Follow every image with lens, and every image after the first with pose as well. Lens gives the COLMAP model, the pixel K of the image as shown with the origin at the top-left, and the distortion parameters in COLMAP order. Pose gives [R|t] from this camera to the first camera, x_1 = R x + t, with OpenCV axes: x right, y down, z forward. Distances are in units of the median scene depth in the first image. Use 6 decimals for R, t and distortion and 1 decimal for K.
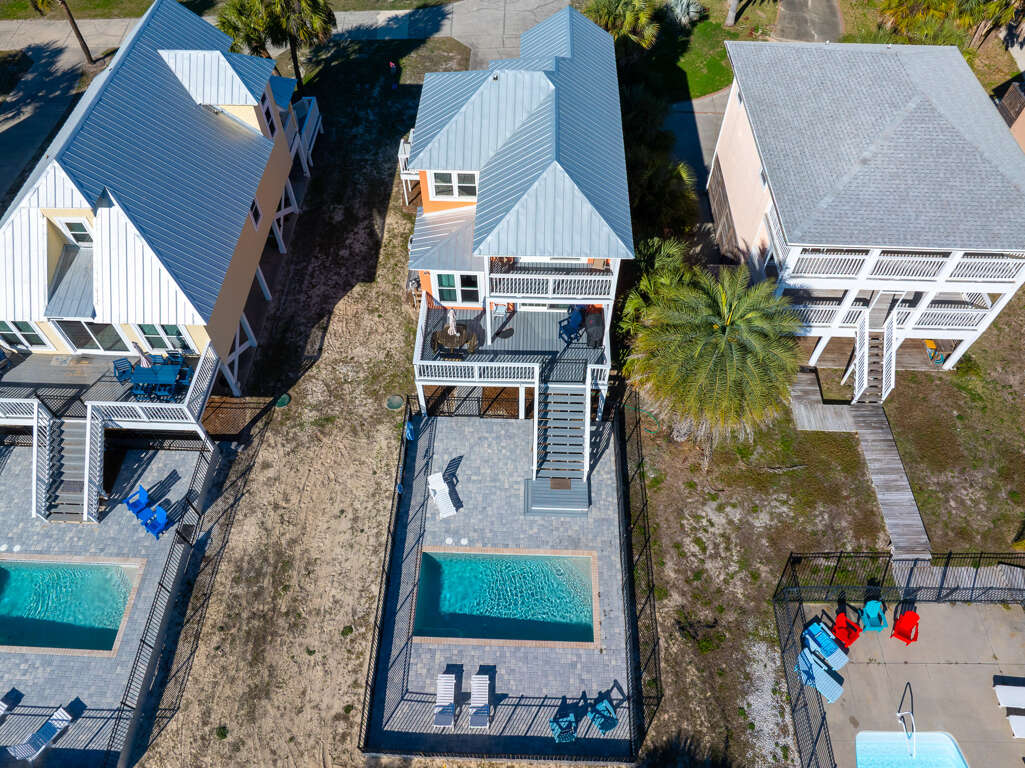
lens RADIAL K [[719.7, 0, 513.1], [0, 719.7, 380.3], [0, 0, 1]] dist [-0.038886, 0.000674]
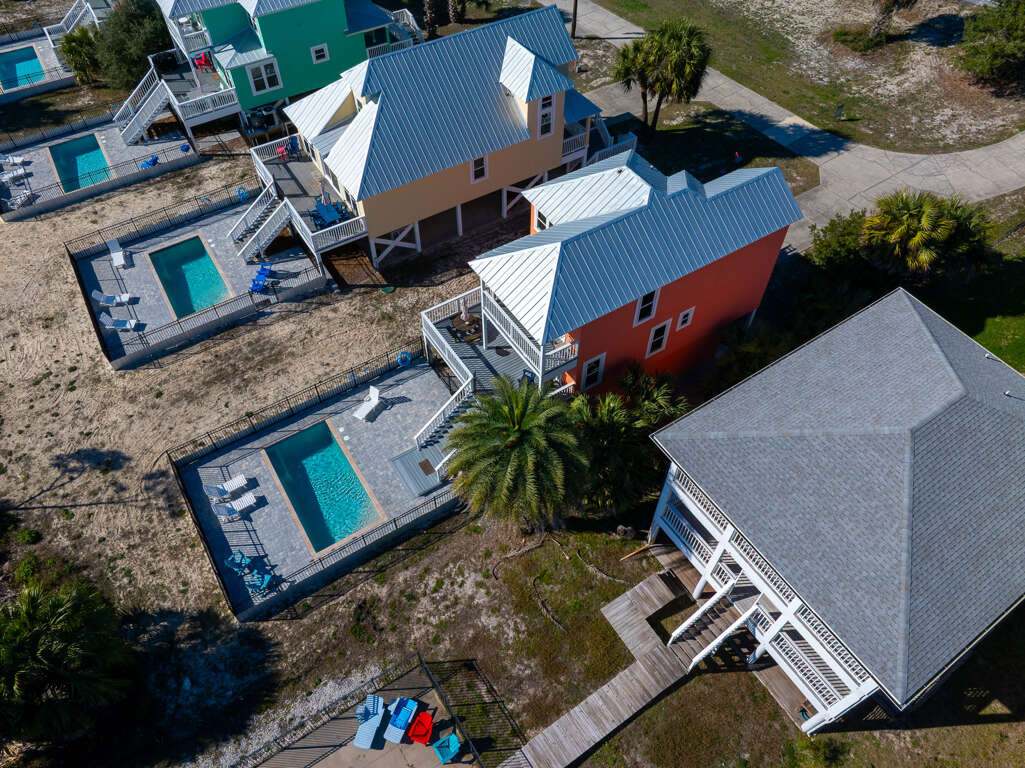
lens RADIAL K [[719.7, 0, 513.1], [0, 719.7, 380.3], [0, 0, 1]] dist [-0.038886, 0.000674]
pose [[0.564185, 0.645486, -0.514824, 0.700812], [-0.670475, 0.722061, 0.170561, -0.269900], [0.481829, 0.248949, 0.840158, 0.047267]]
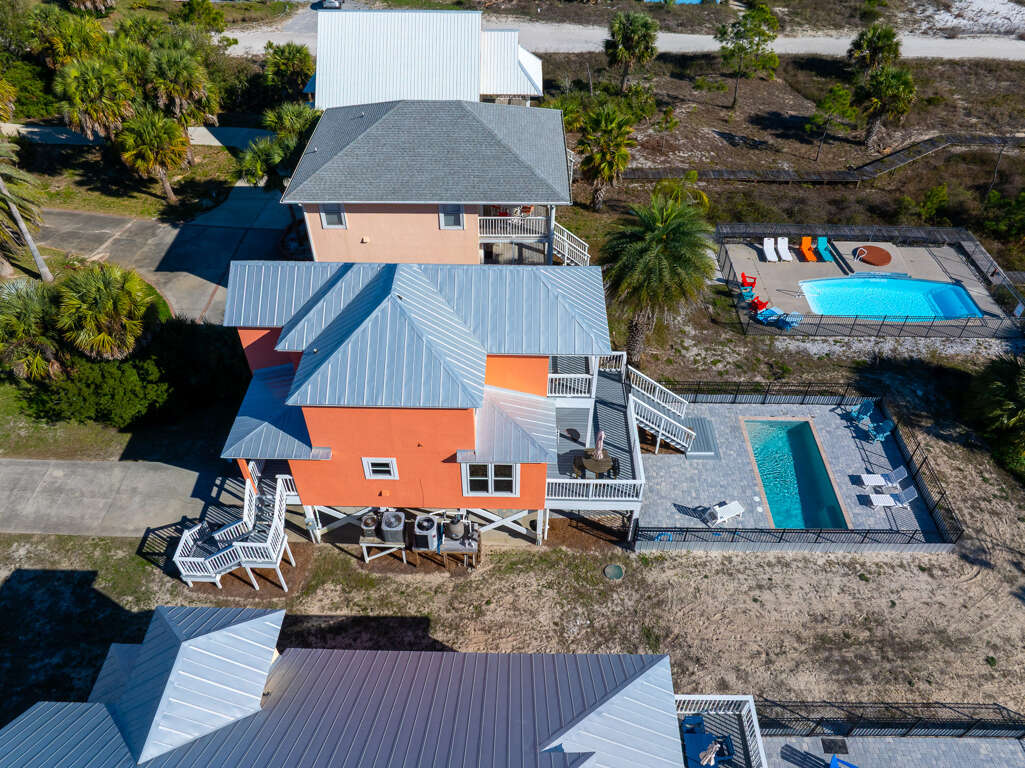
lens RADIAL K [[731.1, 0, 512.5], [0, 731.1, 384.0], [0, 0, 1]] dist [-0.073331, 0.051046]
pose [[-0.015918, -0.687552, 0.725961, -0.793031], [0.806525, 0.420312, 0.415759, -0.664464], [-0.590986, 0.592123, 0.547838, 0.493459]]
